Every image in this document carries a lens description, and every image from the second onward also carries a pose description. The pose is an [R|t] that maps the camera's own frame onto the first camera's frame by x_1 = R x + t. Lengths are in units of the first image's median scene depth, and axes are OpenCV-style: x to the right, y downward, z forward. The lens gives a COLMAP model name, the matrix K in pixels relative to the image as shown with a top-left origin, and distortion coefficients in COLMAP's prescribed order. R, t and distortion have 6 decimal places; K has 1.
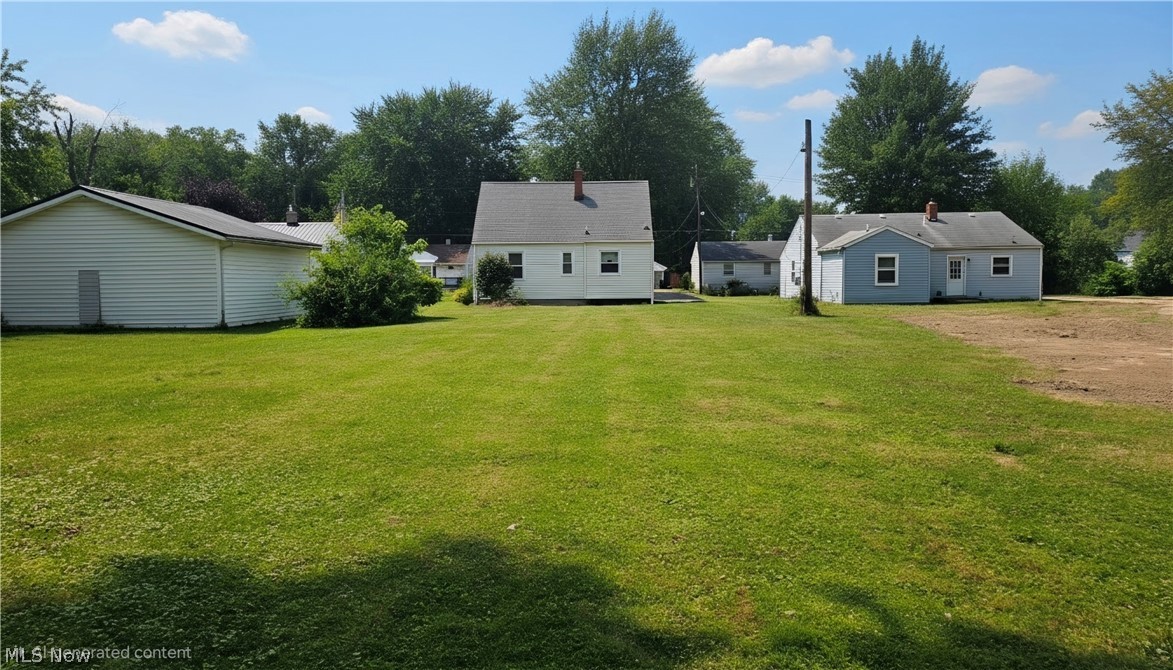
lens RADIAL K [[811.9, 0, 585.6], [0, 811.9, 335.2], [0, 0, 1]] dist [0.001939, -0.000016]
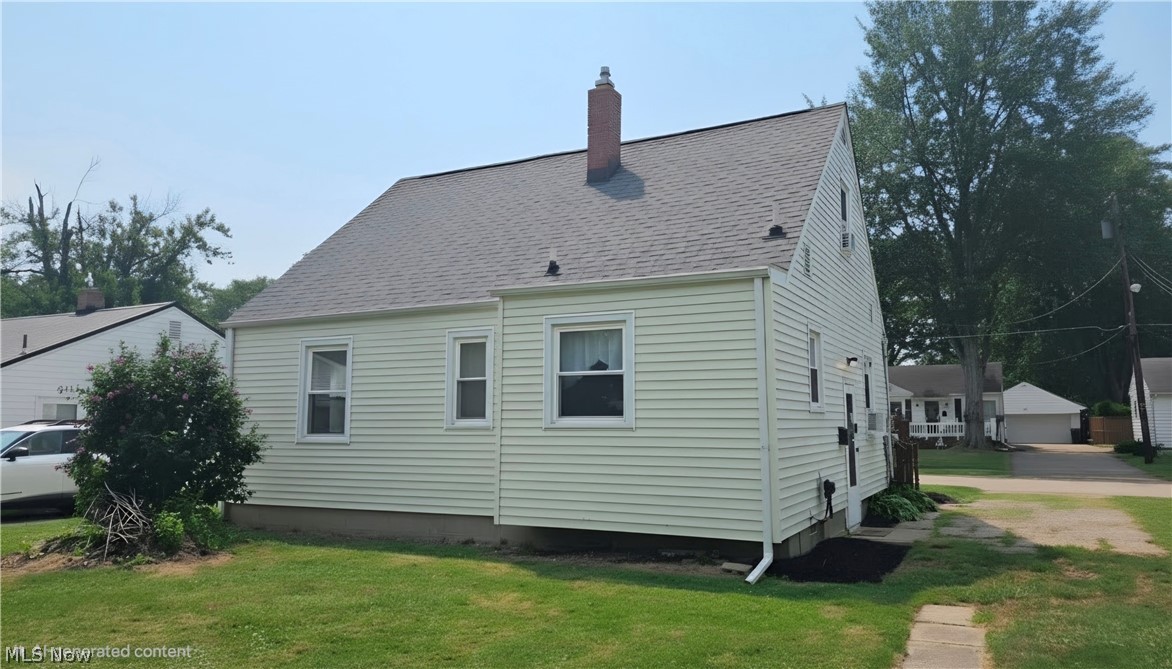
lens RADIAL K [[811.2, 0, 586.6], [0, 811.2, 328.8], [0, 0, 1]] dist [0.001939, -0.000016]
pose [[0.884471, -0.042510, -0.464654, 0.138725], [-0.041421, 0.984756, -0.168937, -0.061201], [0.464753, 0.168667, 0.869228, 0.778860]]
